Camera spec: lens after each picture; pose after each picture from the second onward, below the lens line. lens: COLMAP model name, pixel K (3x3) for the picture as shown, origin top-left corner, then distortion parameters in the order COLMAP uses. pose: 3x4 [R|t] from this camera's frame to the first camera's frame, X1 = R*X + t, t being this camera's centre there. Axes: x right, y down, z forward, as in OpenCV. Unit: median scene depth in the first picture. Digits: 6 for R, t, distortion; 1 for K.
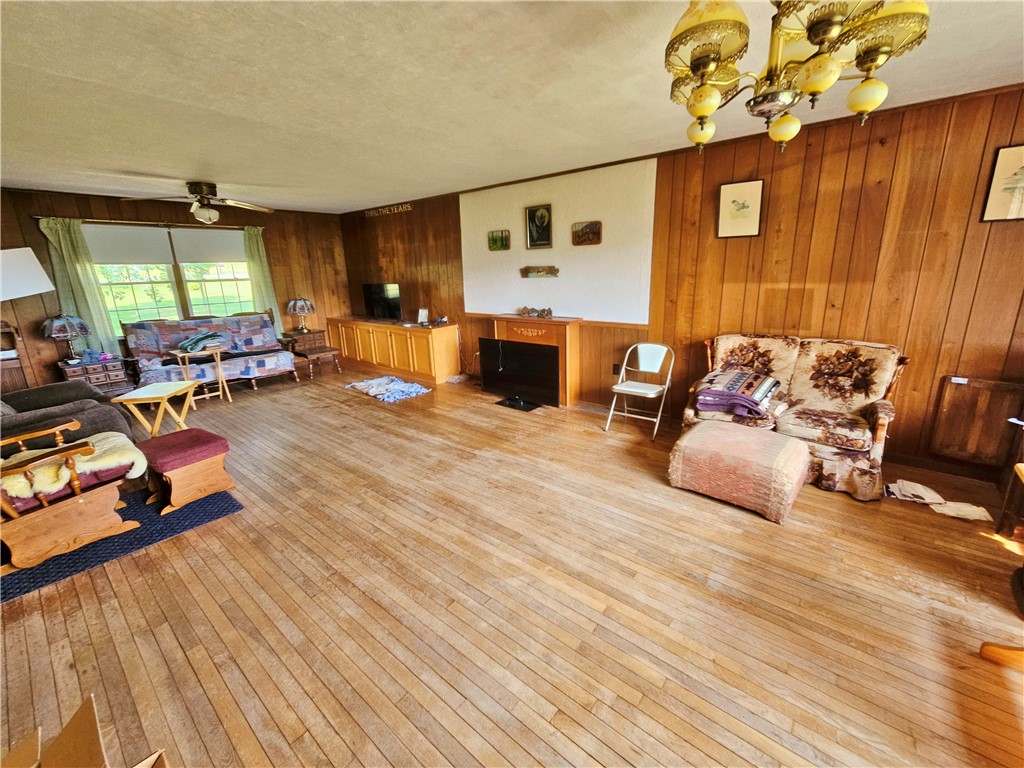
lens RADIAL K [[422.3, 0, 513.9], [0, 422.3, 379.5], [0, 0, 1]] dist [-0.004728, 0.000160]
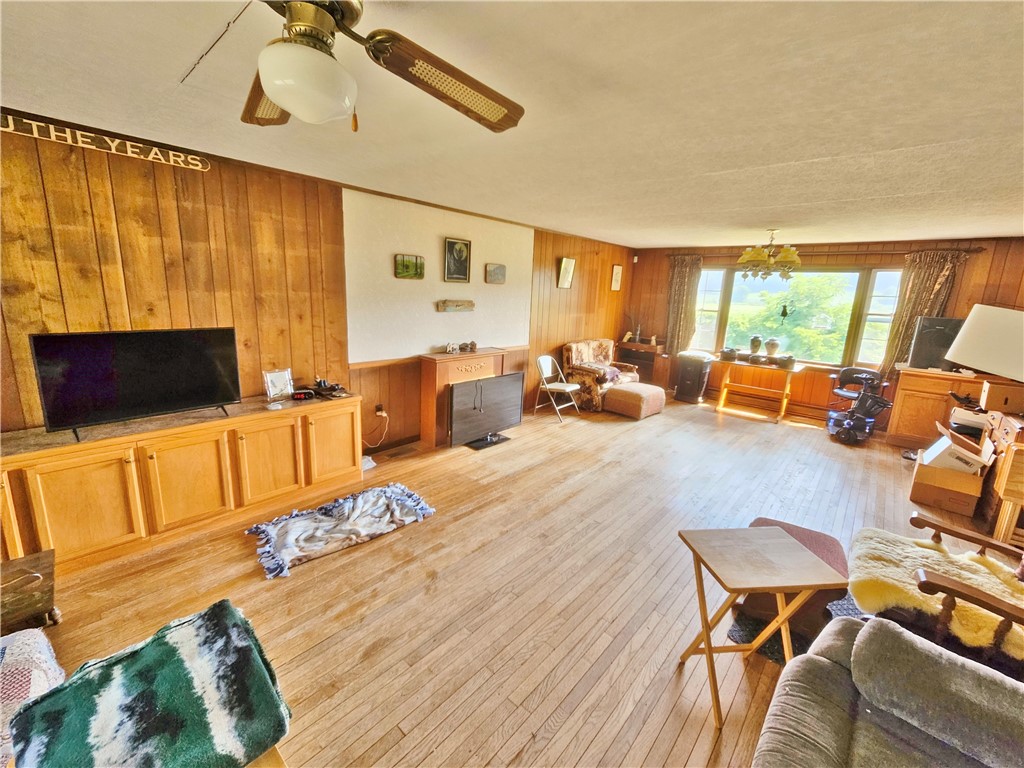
lens RADIAL K [[422.3, 0, 510.8], [0, 422.3, 381.1], [0, 0, 1]] dist [-0.004728, 0.000160]
pose [[0.031805, -0.182957, 0.982606, -0.921352], [0.215398, 0.961258, 0.172010, -0.230973], [-0.976008, 0.206181, 0.069981, 0.852495]]
